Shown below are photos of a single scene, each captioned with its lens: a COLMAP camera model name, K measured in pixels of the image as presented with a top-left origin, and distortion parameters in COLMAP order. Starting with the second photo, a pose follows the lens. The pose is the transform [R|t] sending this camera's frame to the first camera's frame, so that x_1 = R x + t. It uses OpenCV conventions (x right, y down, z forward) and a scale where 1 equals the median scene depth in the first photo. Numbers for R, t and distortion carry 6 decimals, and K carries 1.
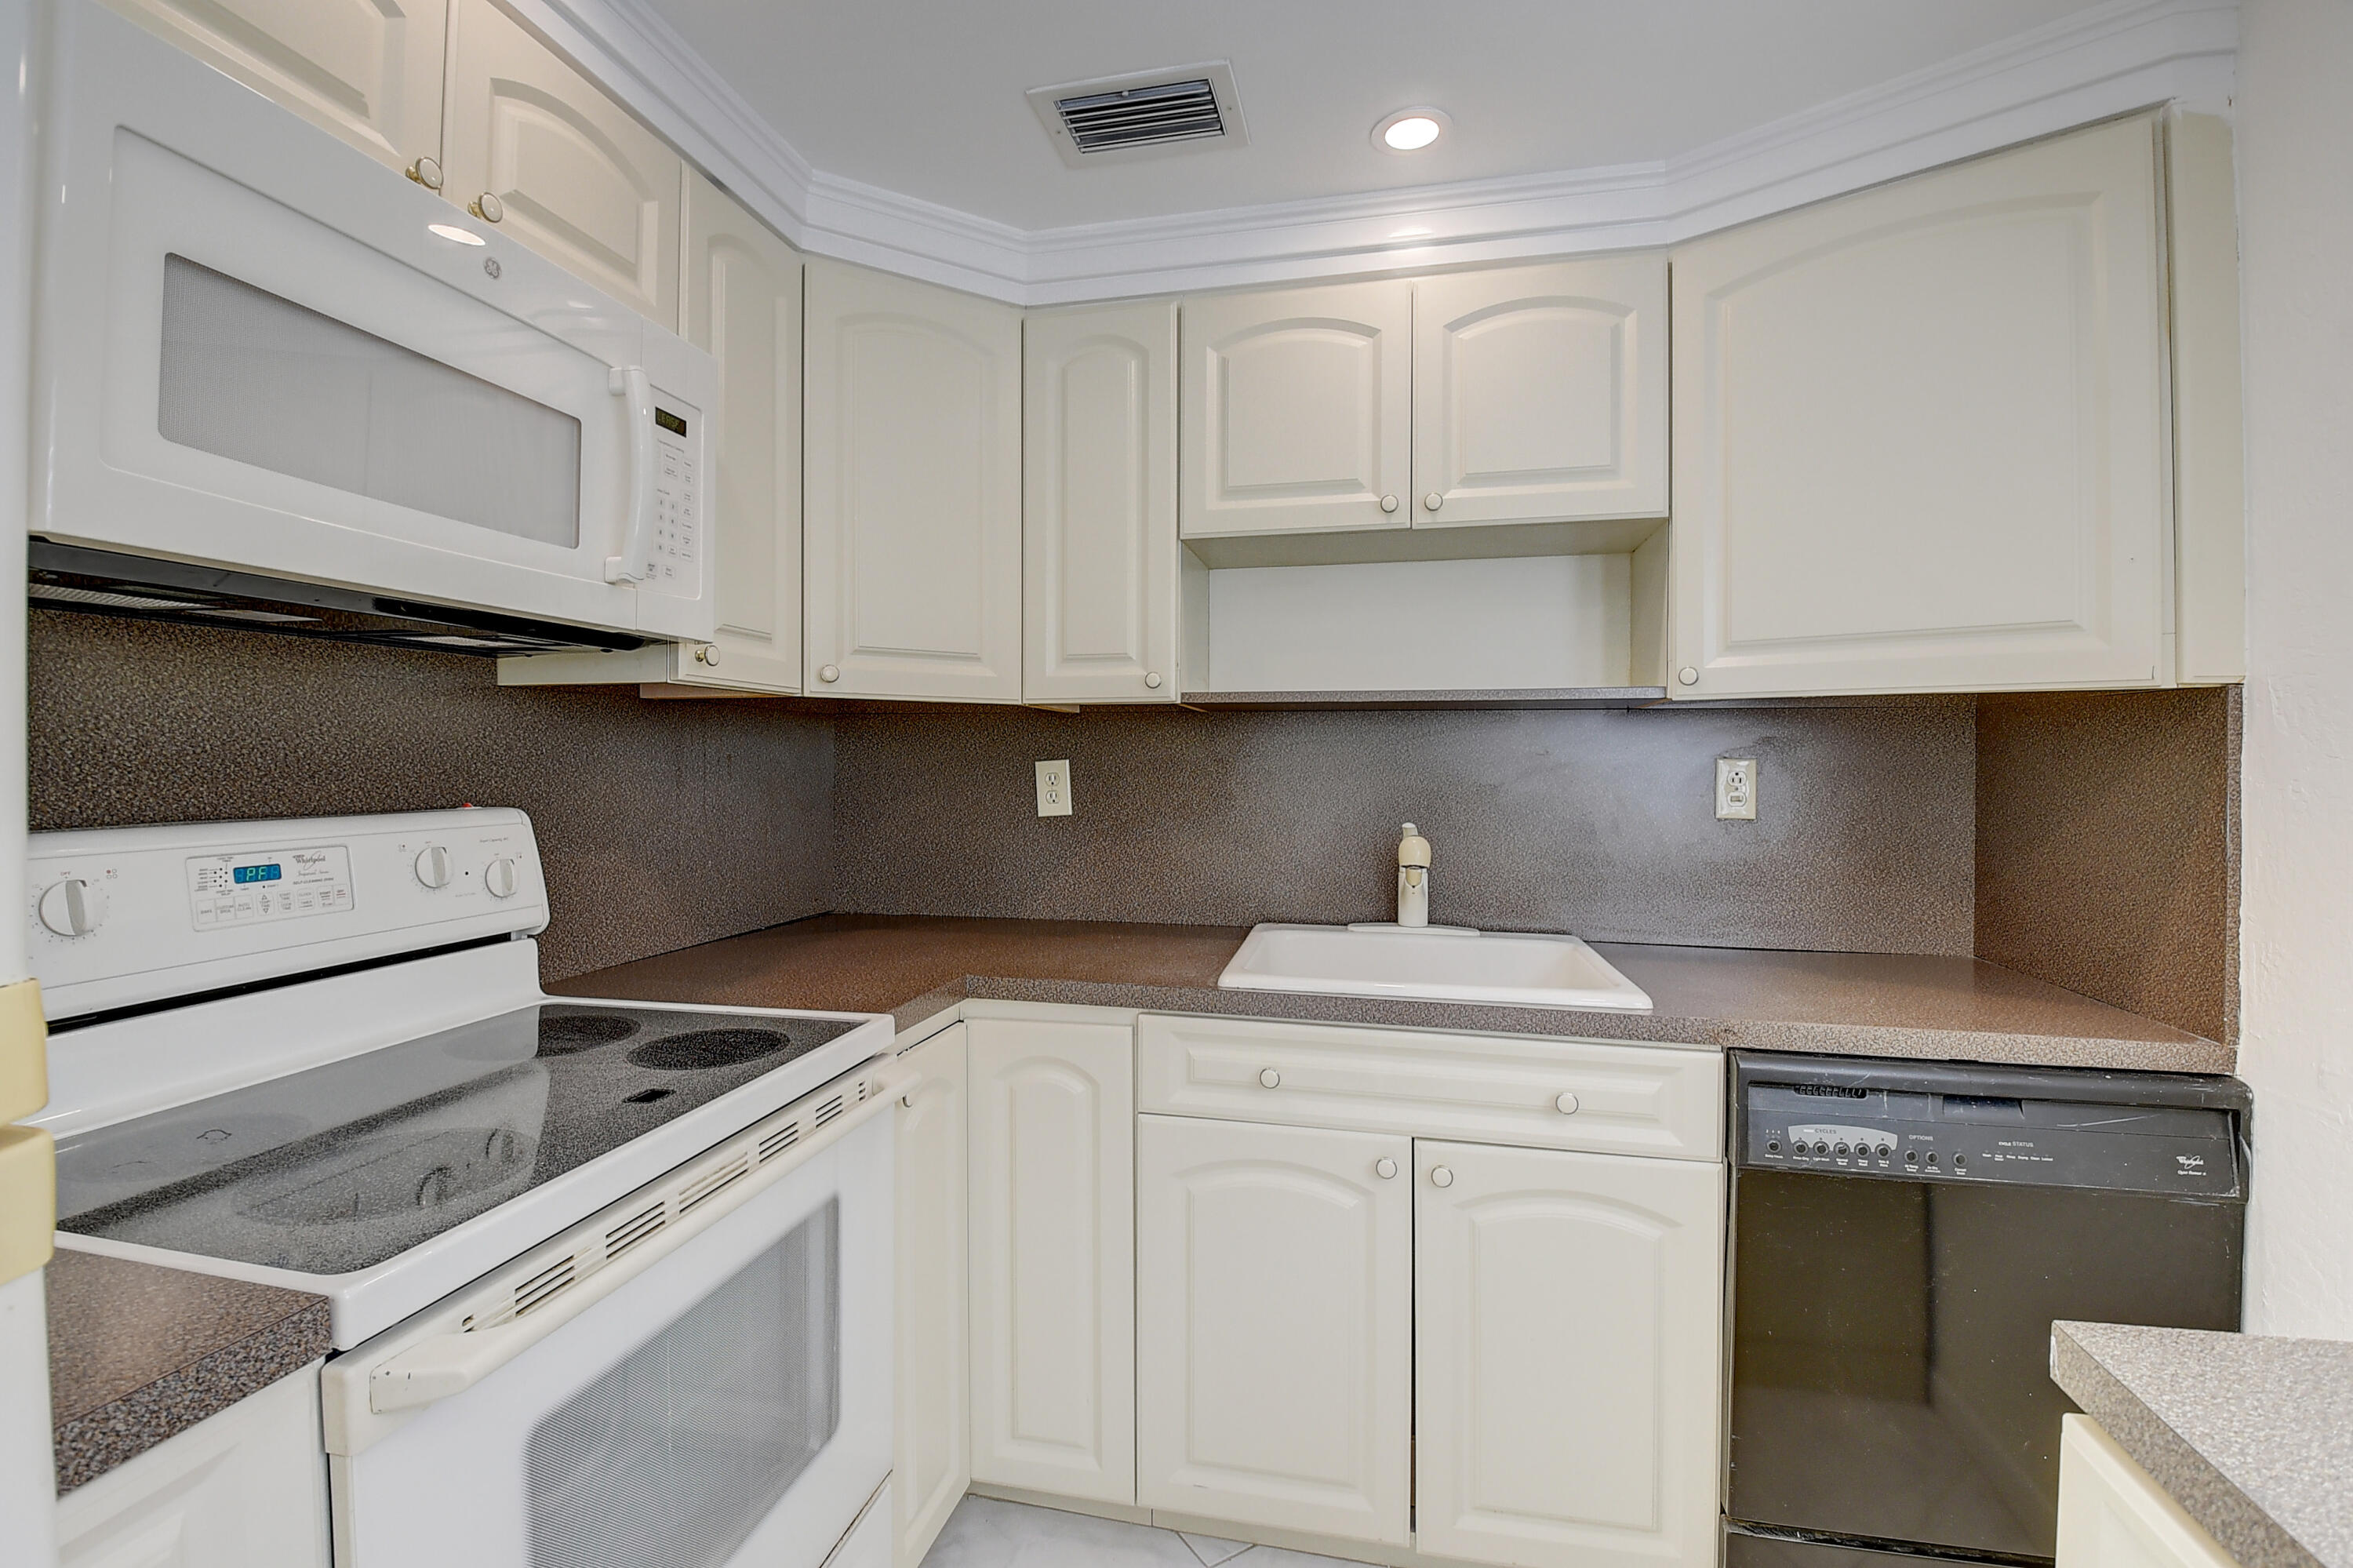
lens RADIAL K [[1068.3, 0, 1175.5], [0, 1068.3, 761.0], [0, 0, 1]] dist [0.004358, -0.005990]
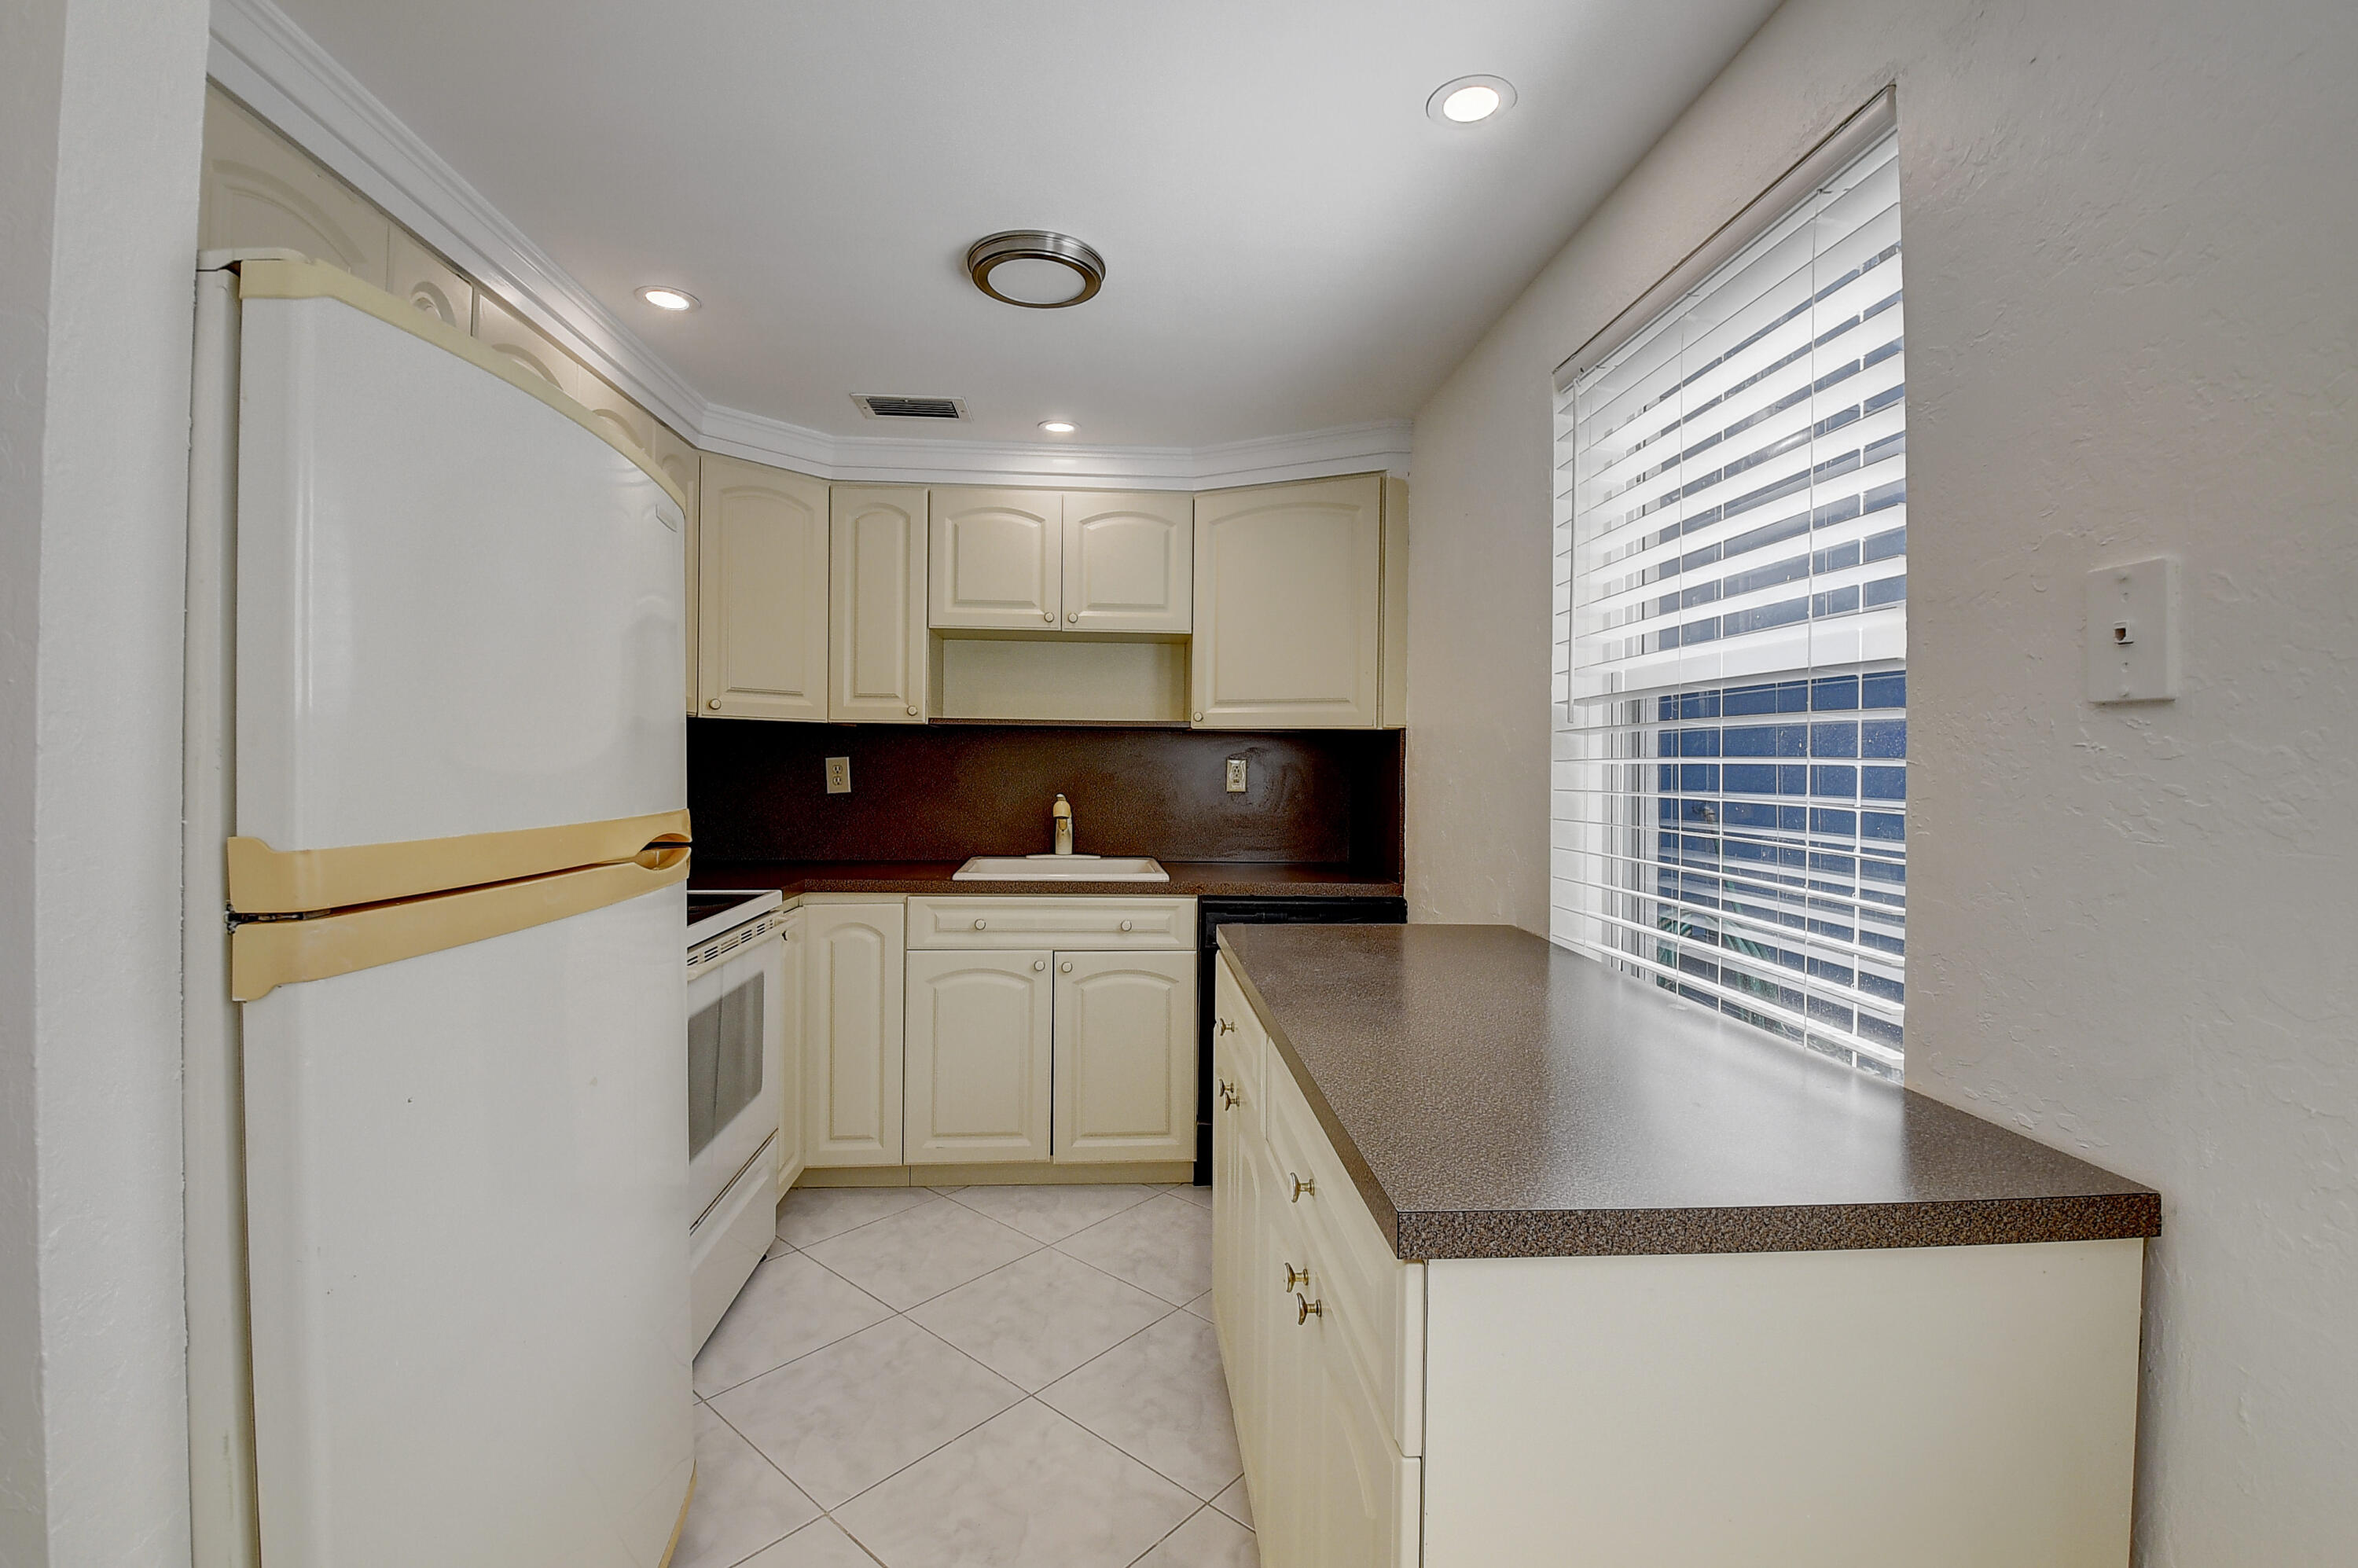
lens RADIAL K [[1070.5, 0, 1178.1], [0, 1070.5, 758.7], [0, 0, 1]] dist [0.004358, -0.005990]
pose [[0.962642, 0.008363, 0.270647, -0.078586], [-0.007686, 0.999964, -0.003561, 0.004330], [-0.270667, 0.001348, 0.962672, -0.809707]]
